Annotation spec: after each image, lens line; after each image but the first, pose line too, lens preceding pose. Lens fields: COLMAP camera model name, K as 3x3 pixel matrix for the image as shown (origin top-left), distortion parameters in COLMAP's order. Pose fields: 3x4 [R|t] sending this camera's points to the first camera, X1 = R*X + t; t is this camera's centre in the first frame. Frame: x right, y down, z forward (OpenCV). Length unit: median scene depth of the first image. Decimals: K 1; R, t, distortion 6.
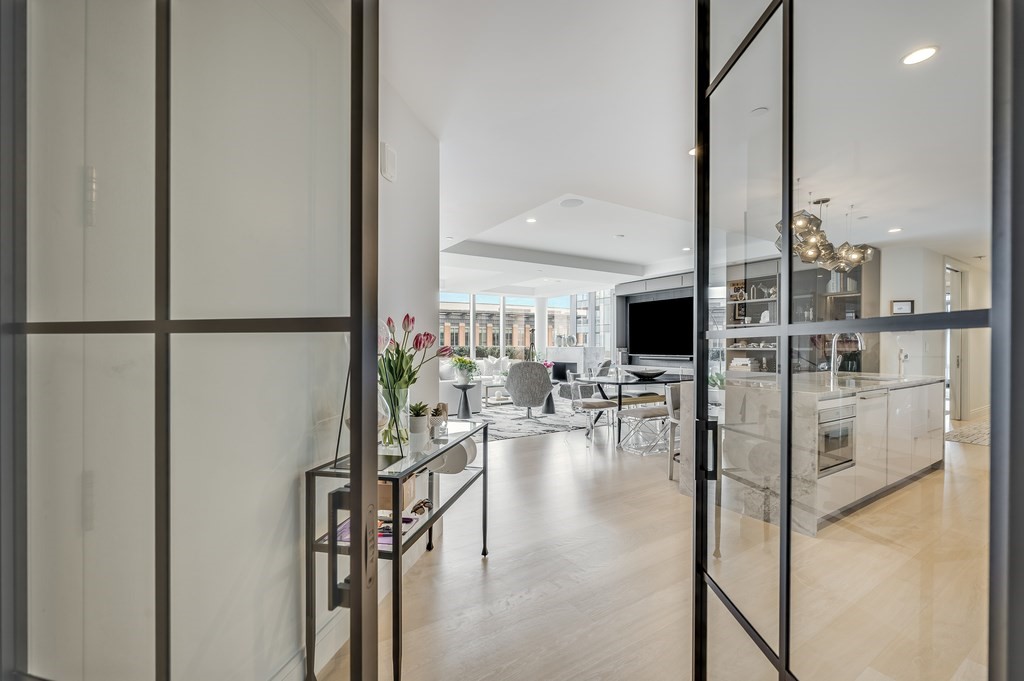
lens RADIAL K [[422.7, 0, 512.2], [0, 422.7, 345.7], [0, 0, 1]] dist [0.000969, 0.000212]
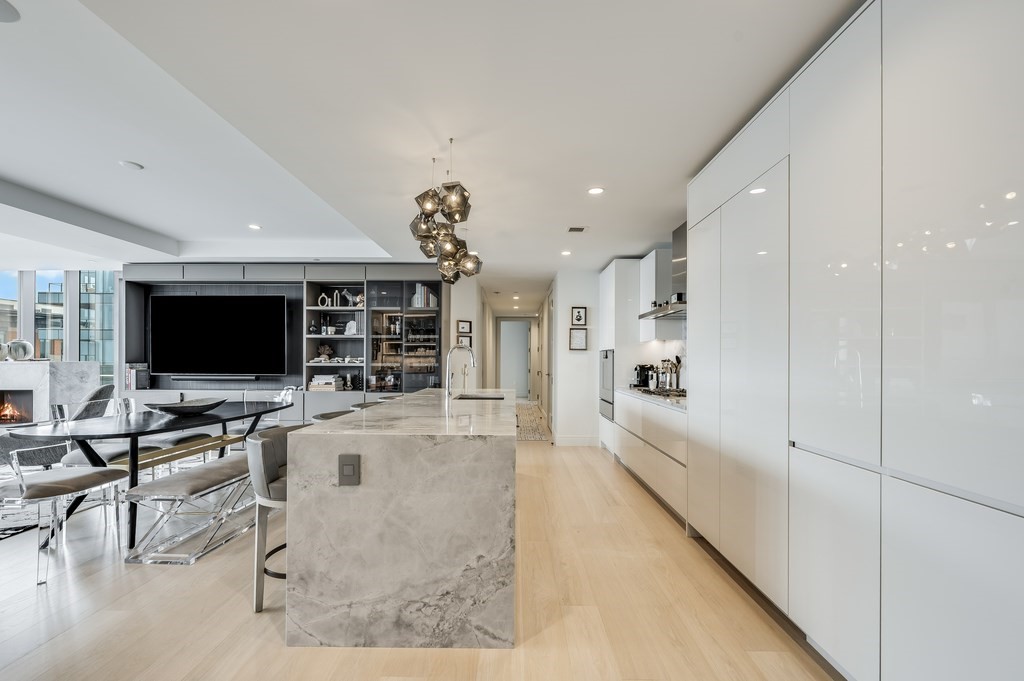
lens RADIAL K [[414.6, 0, 514.5], [0, 414.6, 359.6], [0, 0, 1]] dist [-0.003534, 0.000399]
pose [[0.542361, 0.002344, 0.840142, 0.065509], [-0.003401, 0.999994, -0.000594, -0.003242], [-0.840139, -0.002535, 0.542366, 0.267881]]
